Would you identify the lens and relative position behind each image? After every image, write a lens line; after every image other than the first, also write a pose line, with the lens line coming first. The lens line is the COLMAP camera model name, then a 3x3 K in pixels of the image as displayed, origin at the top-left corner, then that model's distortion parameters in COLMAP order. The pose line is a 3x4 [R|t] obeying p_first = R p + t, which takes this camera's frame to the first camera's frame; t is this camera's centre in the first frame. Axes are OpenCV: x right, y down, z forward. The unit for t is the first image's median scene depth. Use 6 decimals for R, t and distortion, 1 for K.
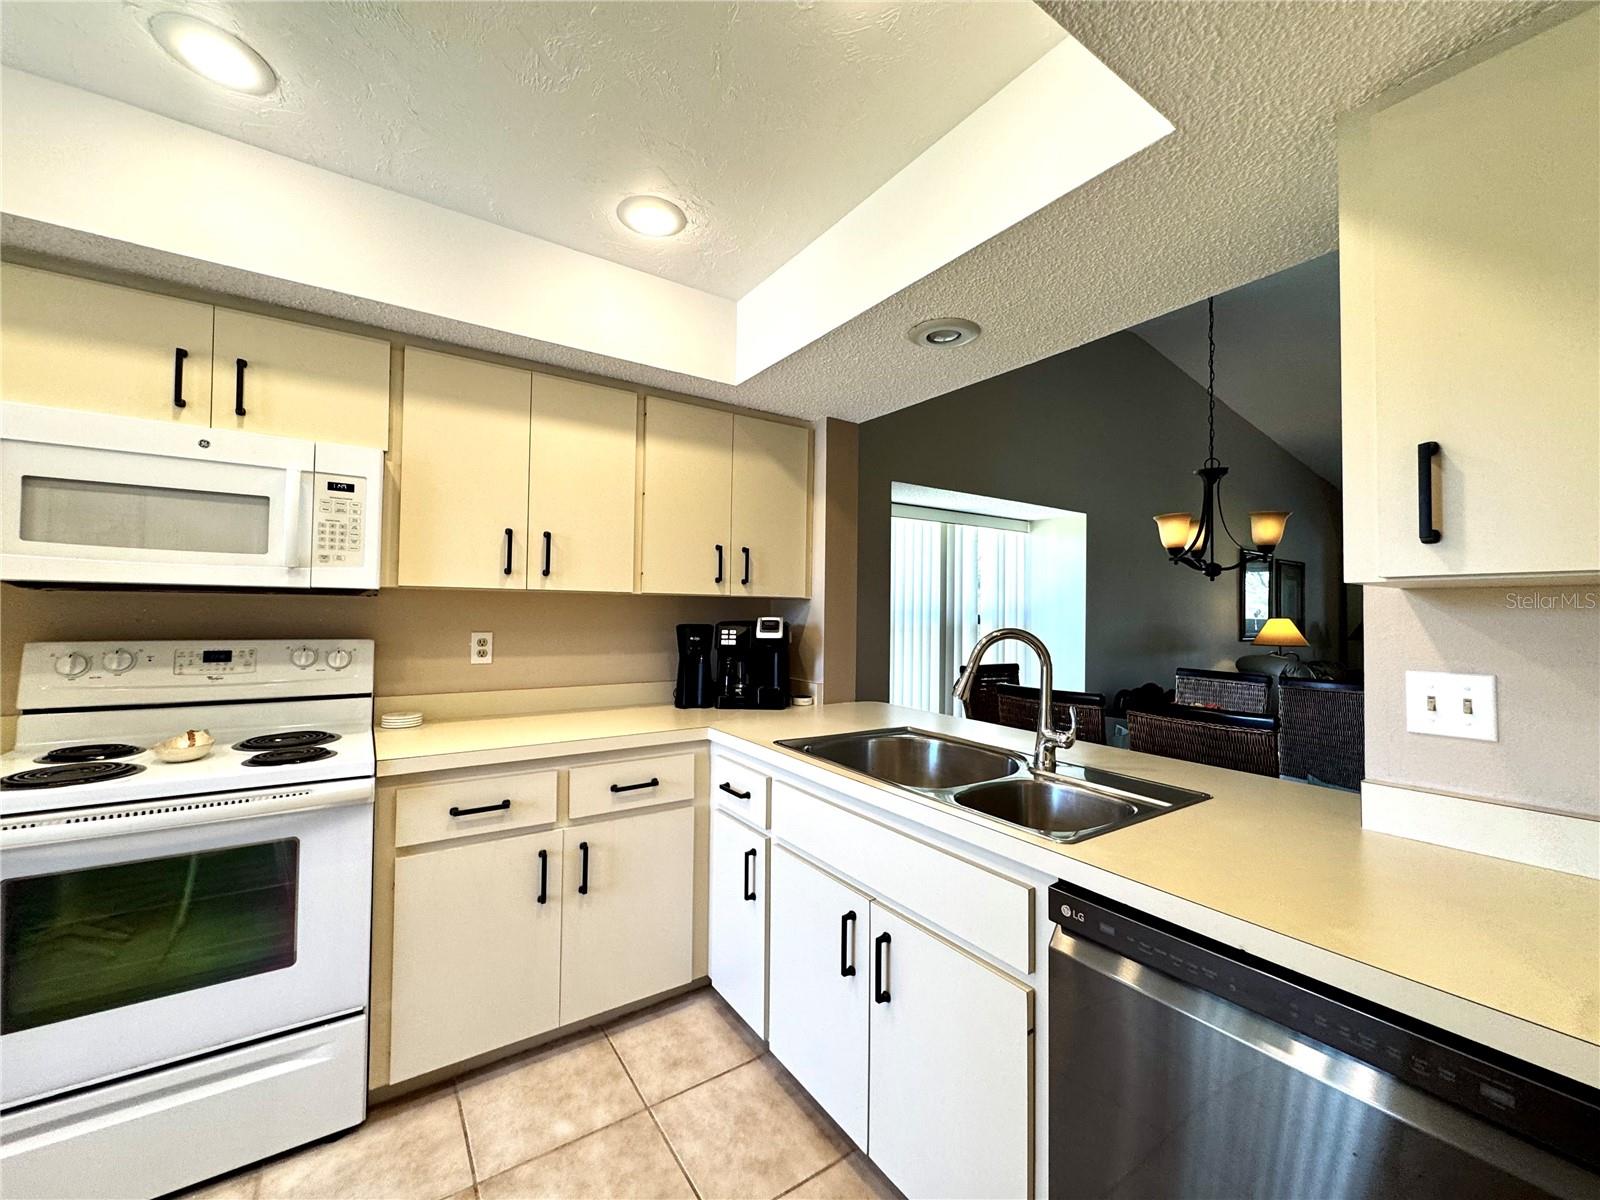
lens RADIAL K [[635.9, 0, 801.7], [0, 635.9, 596.8], [0, 0, 1]] dist [-0.002059, 0.000970]
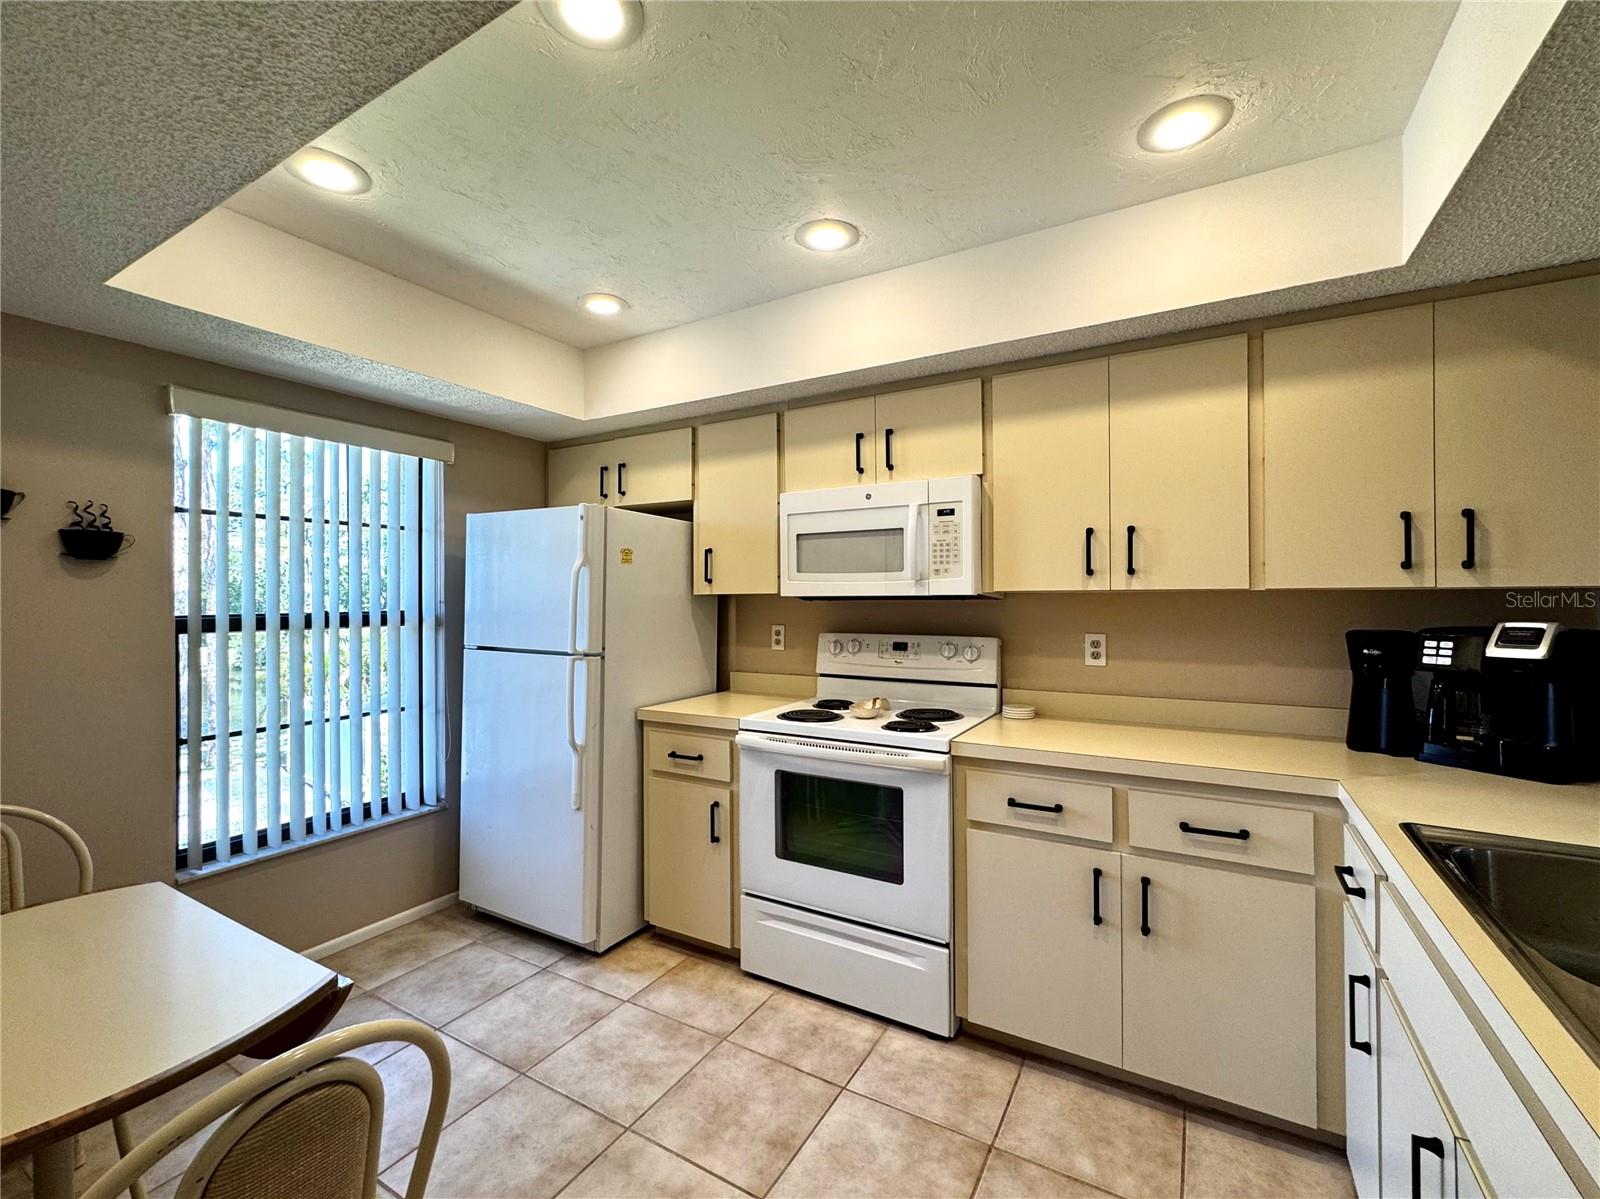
lens RADIAL K [[682.5, 0, 809.0], [0, 682.5, 597.2], [0, 0, 1]] dist [-0.001792, -0.000188]
pose [[0.434926, -0.017867, -0.900289, 0.321299], [0.029794, 0.999541, -0.005443, -0.010160], [0.899973, -0.024456, 0.435259, 0.184014]]
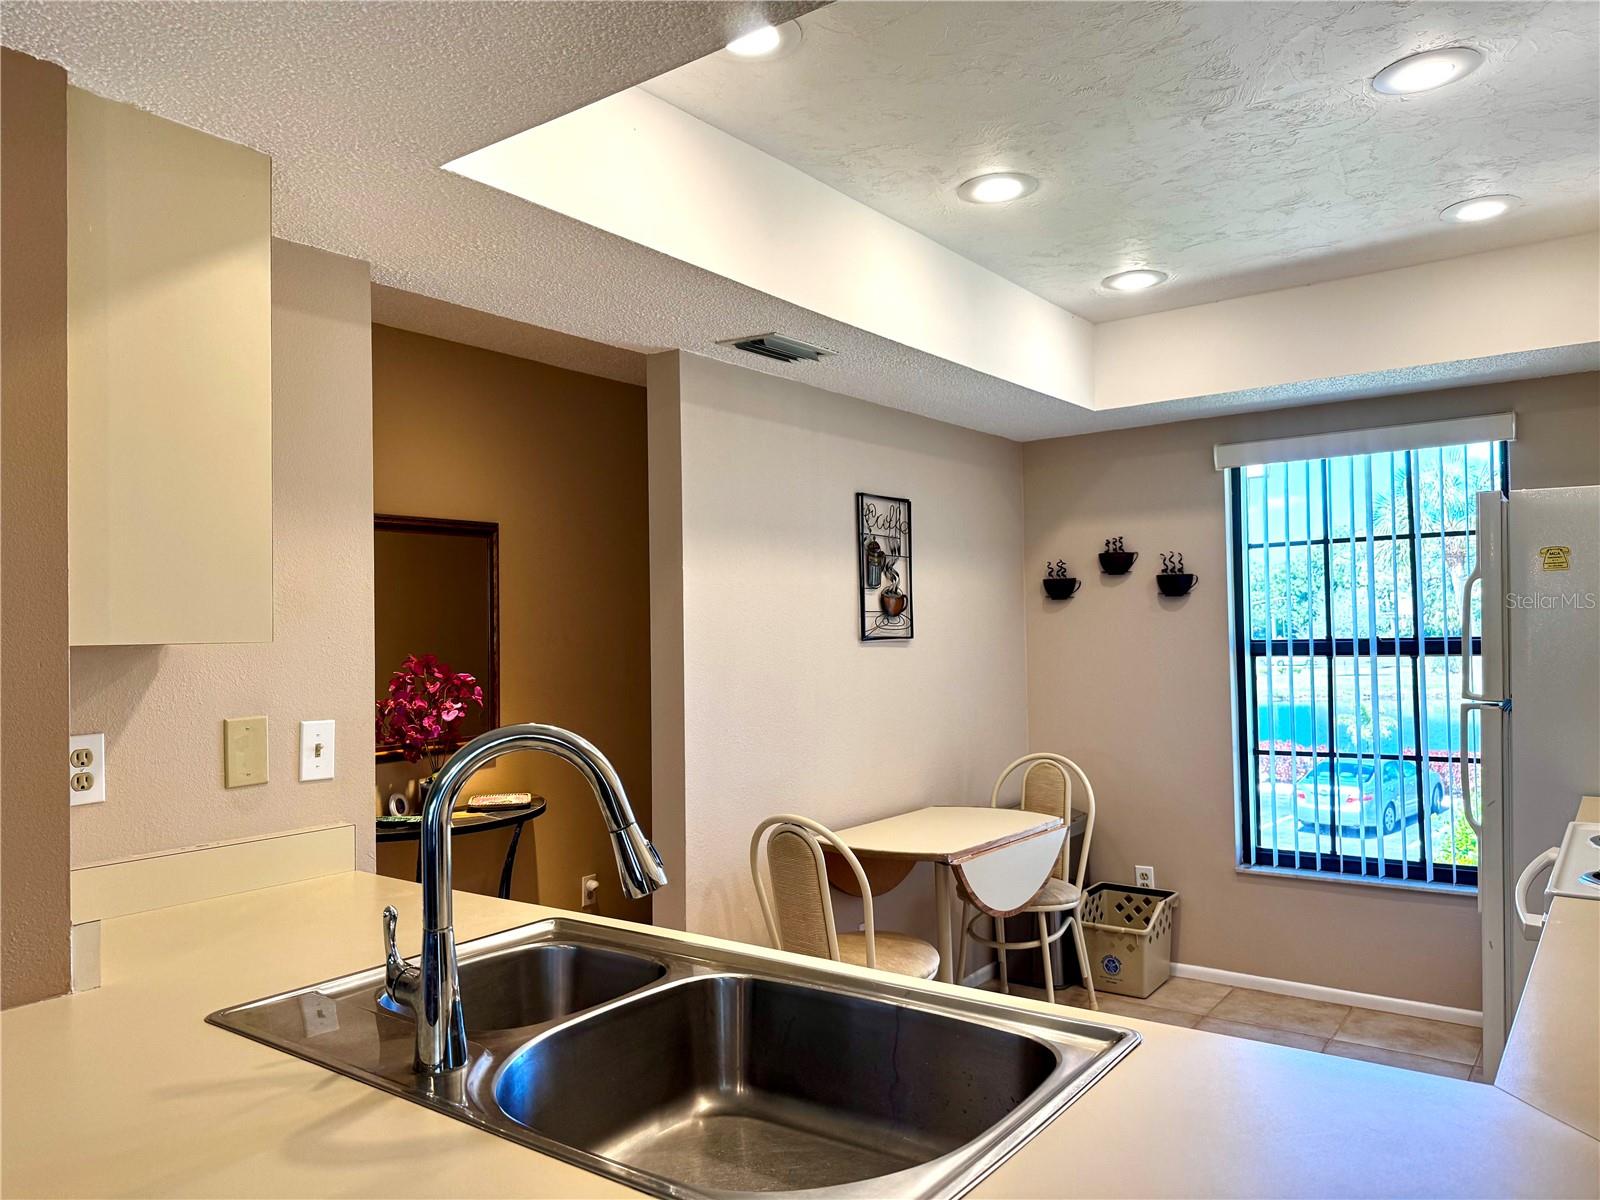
lens RADIAL K [[1115.3, 0, 798.8], [0, 1115.3, 601.7], [0, 0, 1]] dist [0.057723, -0.068024]
pose [[-0.944976, -0.007911, -0.327044, 0.353652], [0.010350, 0.998484, -0.054058, 0.019015], [0.326976, -0.054469, -0.943462, 1.583575]]
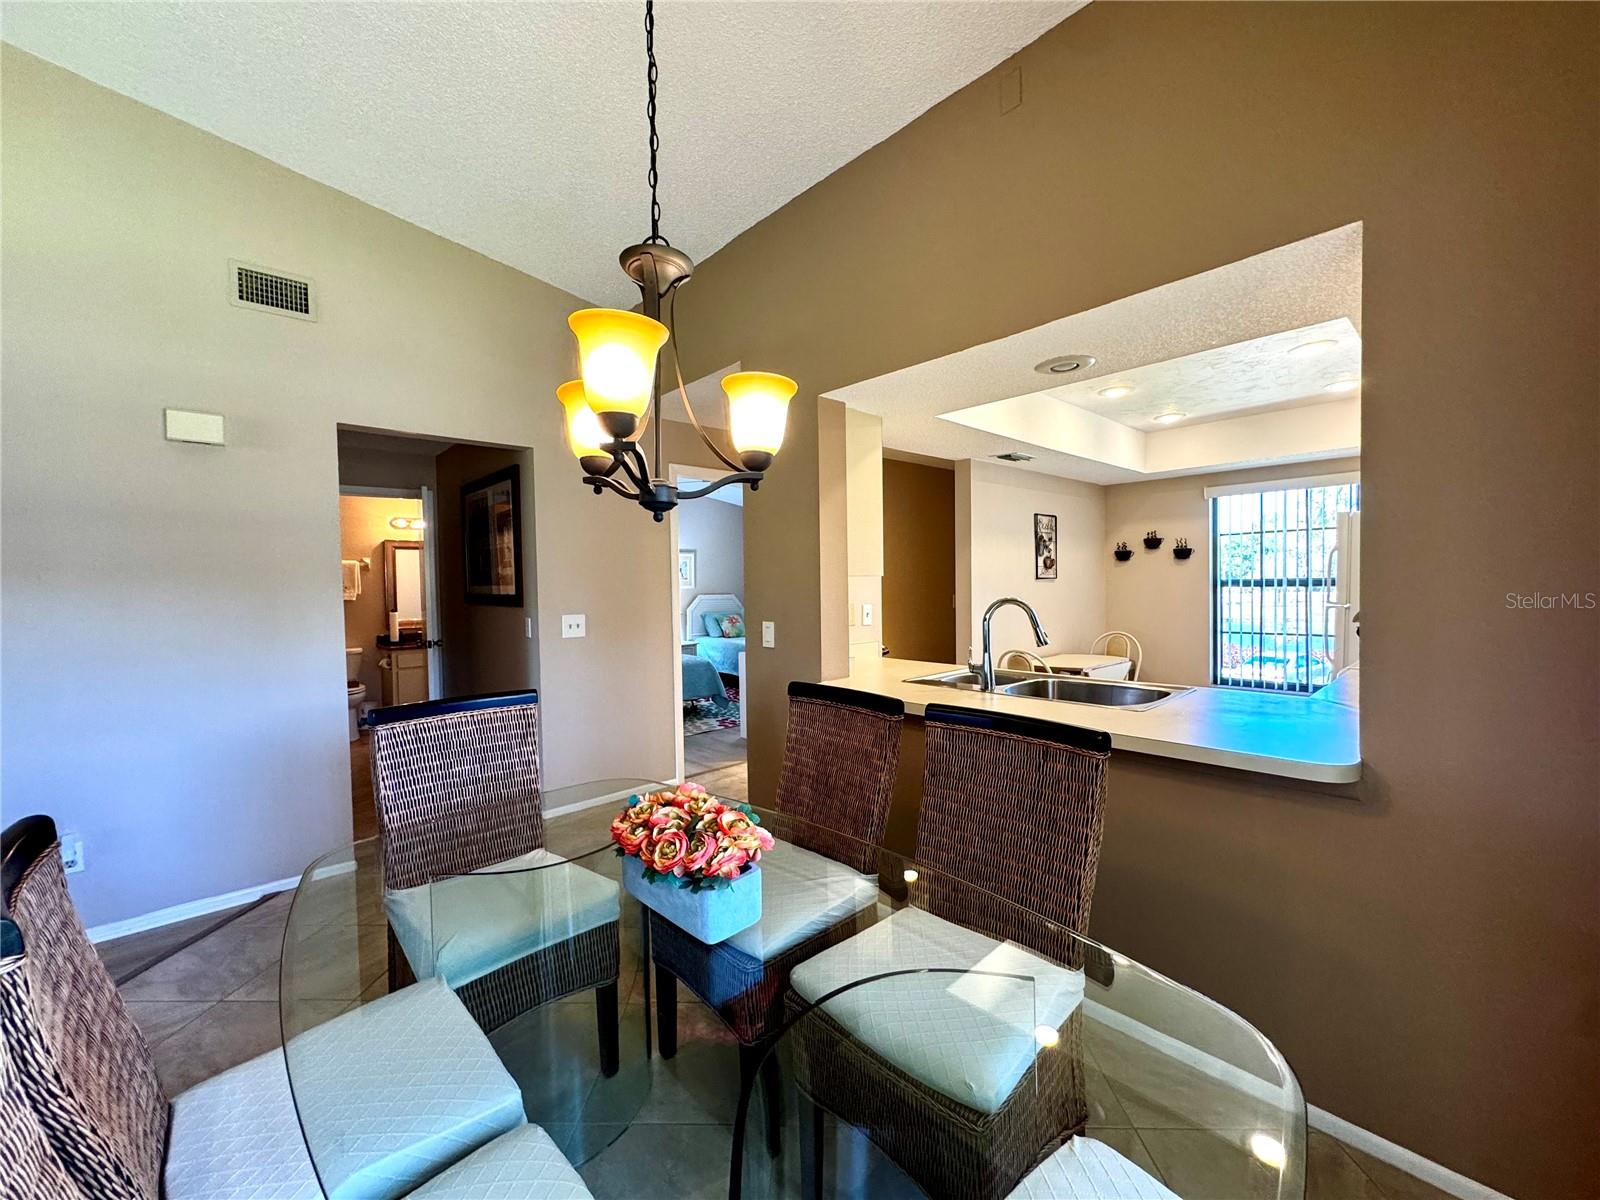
lens RADIAL K [[635.9, 0, 800.5], [0, 635.9, 590.2], [0, 0, 1]] dist [-0.002059, 0.000970]
pose [[-0.988883, 0.001592, -0.148684, 0.944906], [0.002945, 0.999956, -0.008880, 0.048433], [0.148663, -0.009219, -0.988845, 2.170366]]
